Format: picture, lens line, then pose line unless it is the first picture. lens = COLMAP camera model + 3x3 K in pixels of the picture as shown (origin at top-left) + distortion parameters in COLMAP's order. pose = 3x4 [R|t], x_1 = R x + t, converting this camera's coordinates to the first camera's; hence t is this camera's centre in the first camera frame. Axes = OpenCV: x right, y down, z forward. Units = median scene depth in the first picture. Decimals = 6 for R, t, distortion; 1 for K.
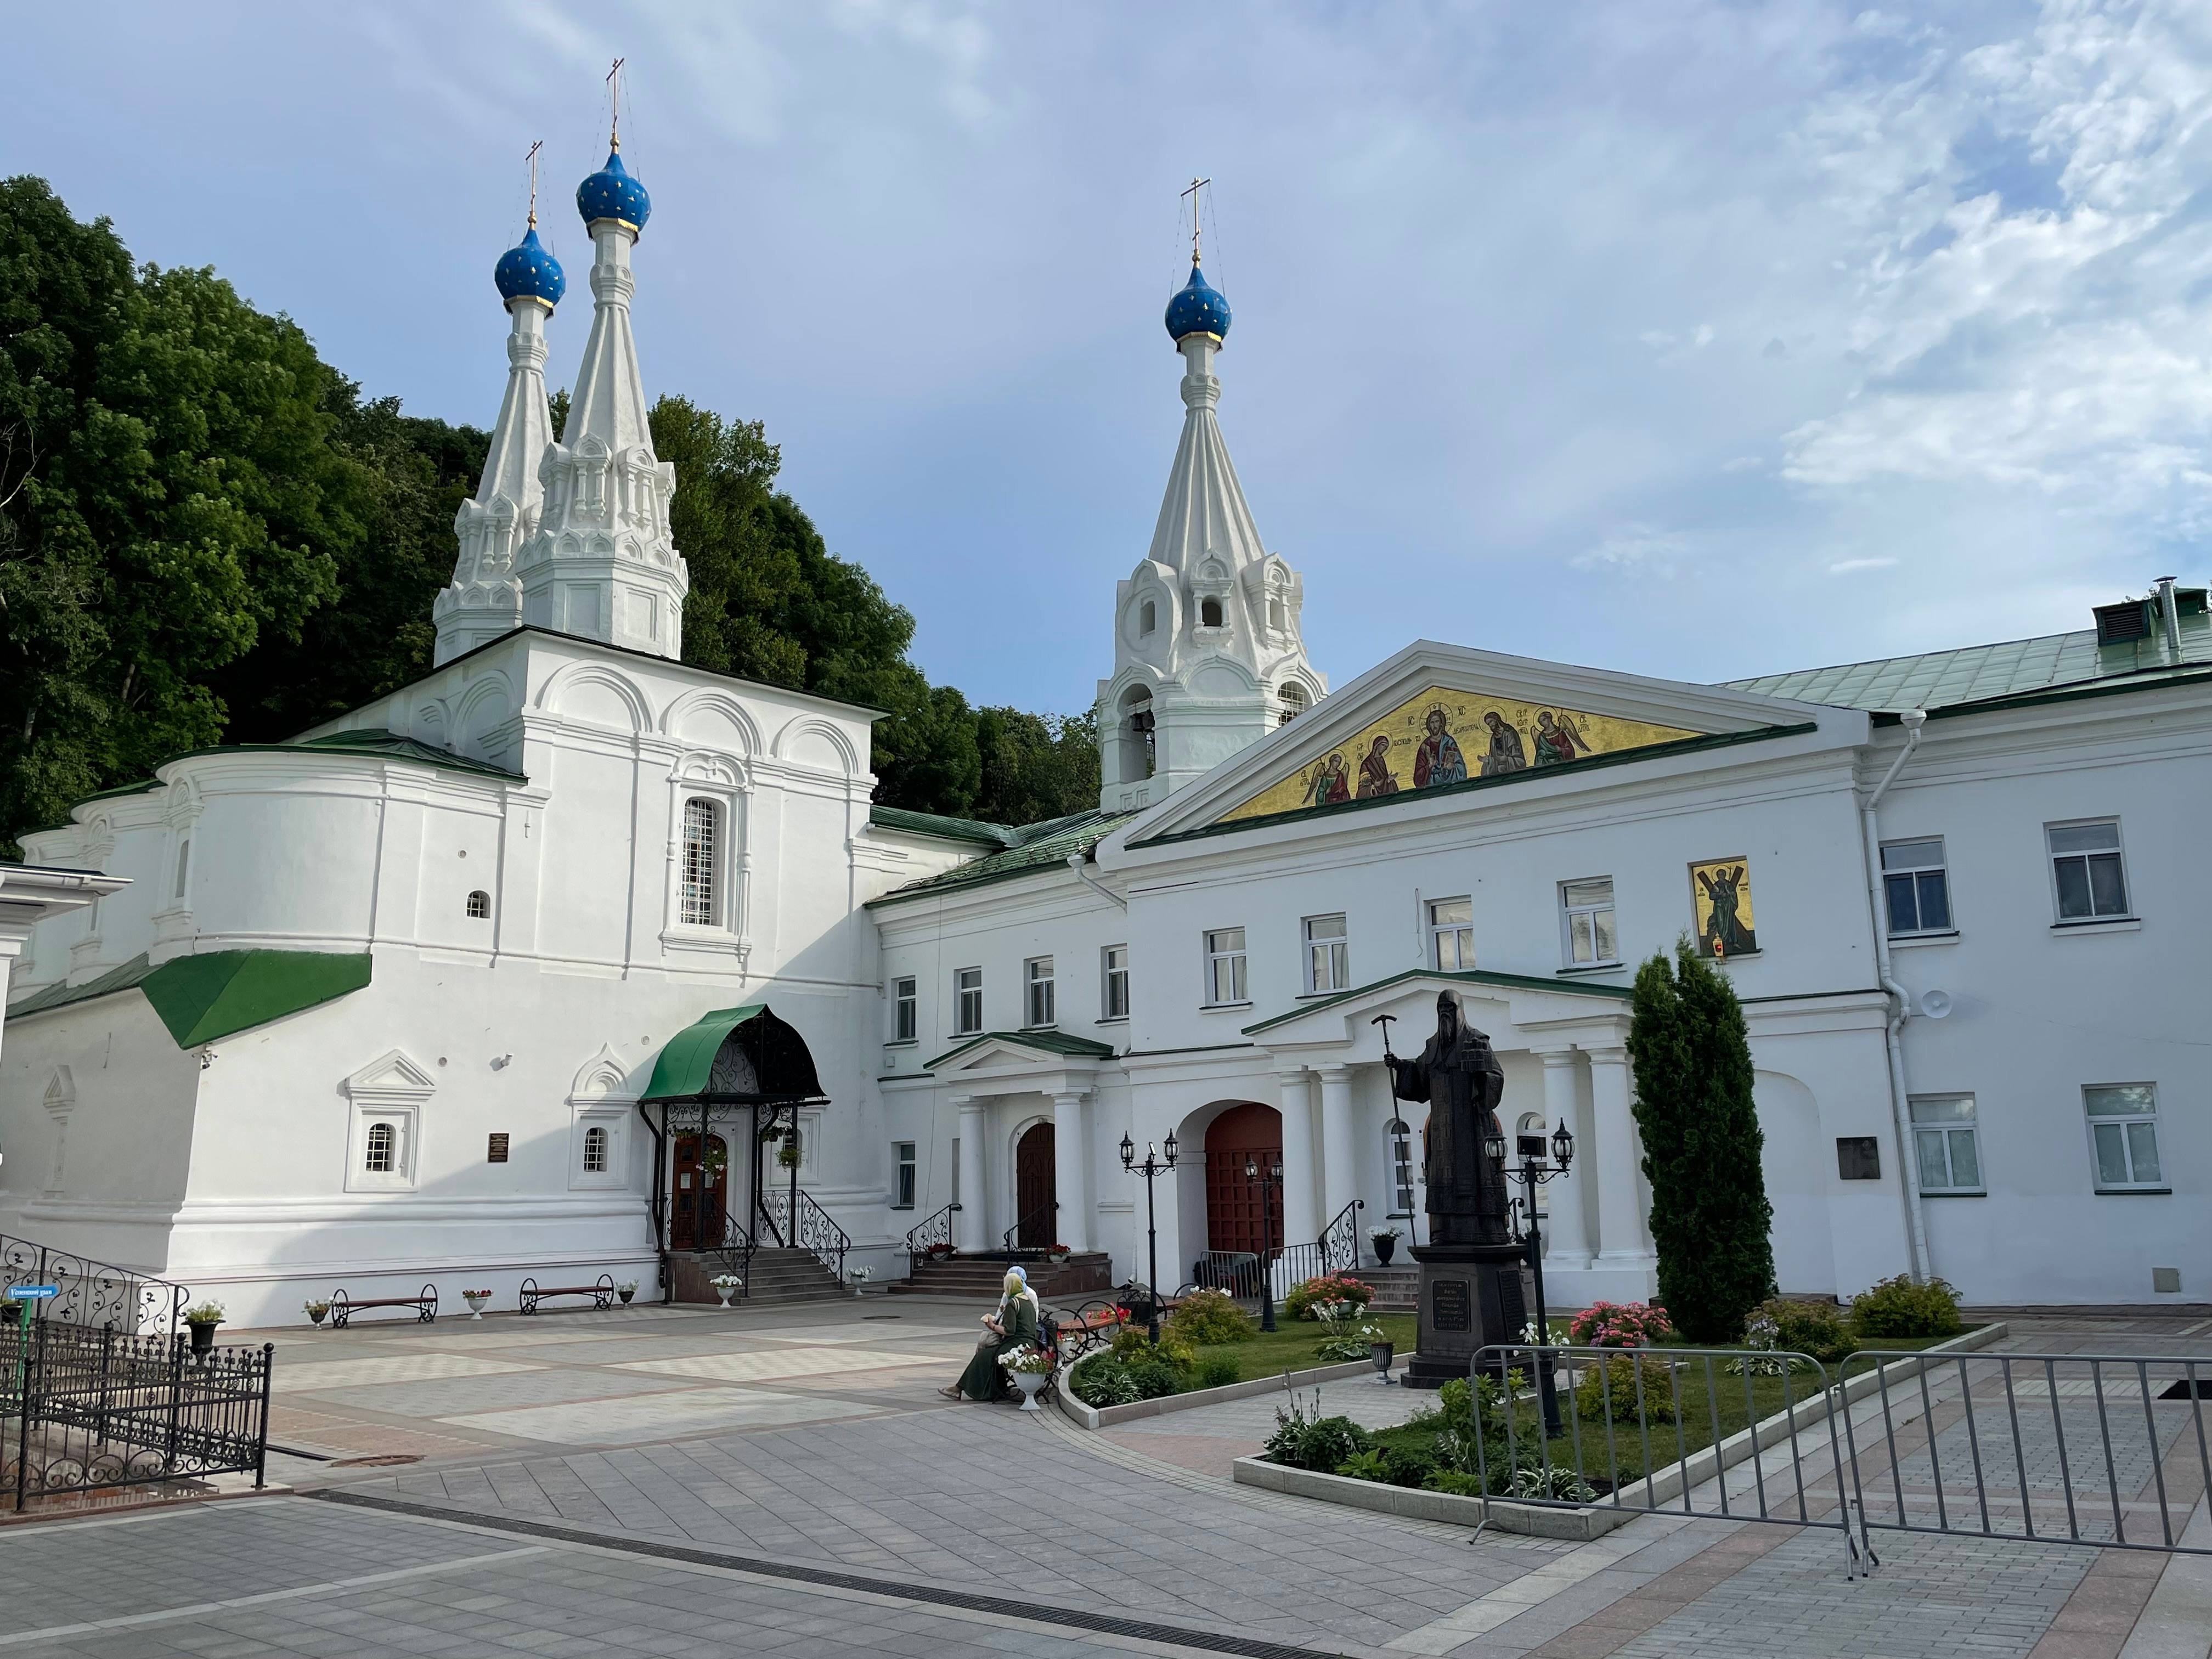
lens RADIAL K [[1792.0, 0, 1090.5], [0, 1792.0, 849.1], [0, 0, 1]] dist [0.036249, -0.011592]
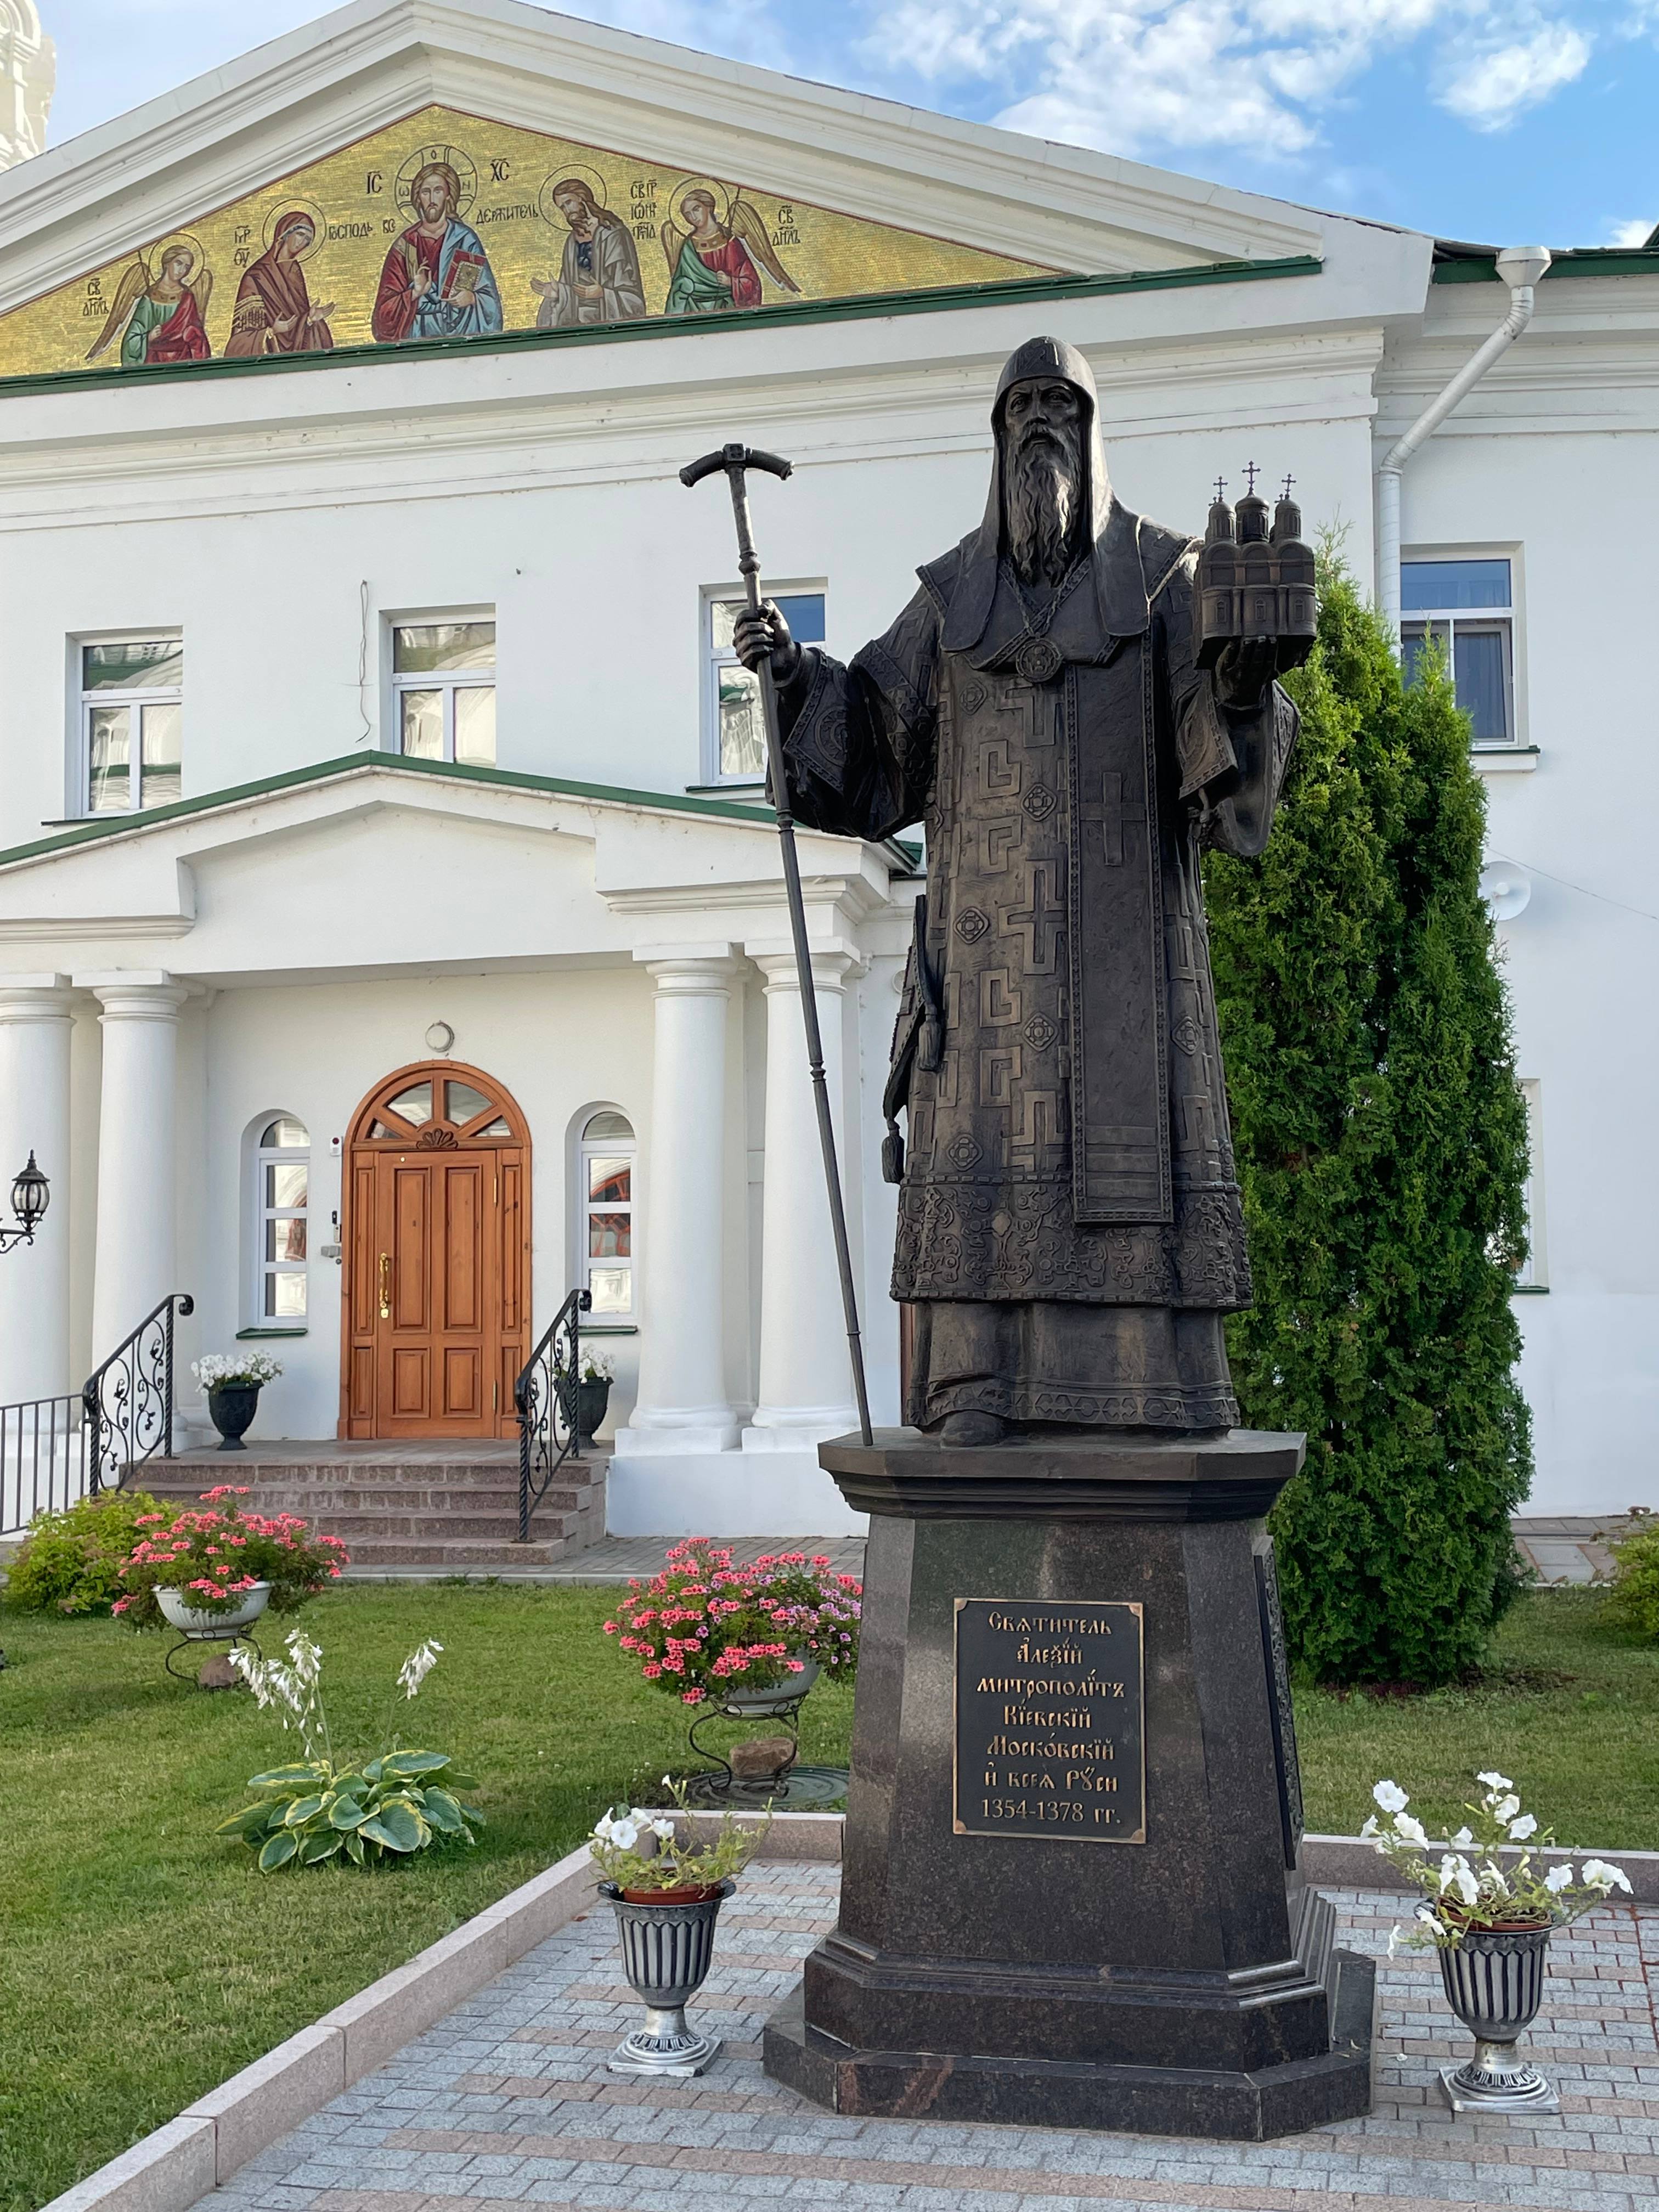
lens RADIAL K [[2448.2, 0, 834.9], [0, 2448.2, 1097.1], [0, 0, 1]] dist [0.080725, 0.000000]
pose [[0.890327, 0.049168, 0.452660, 0.022628], [-0.095230, 0.992274, 0.079524, 0.090671], [-0.445252, -0.113909, 0.888130, 0.432735]]
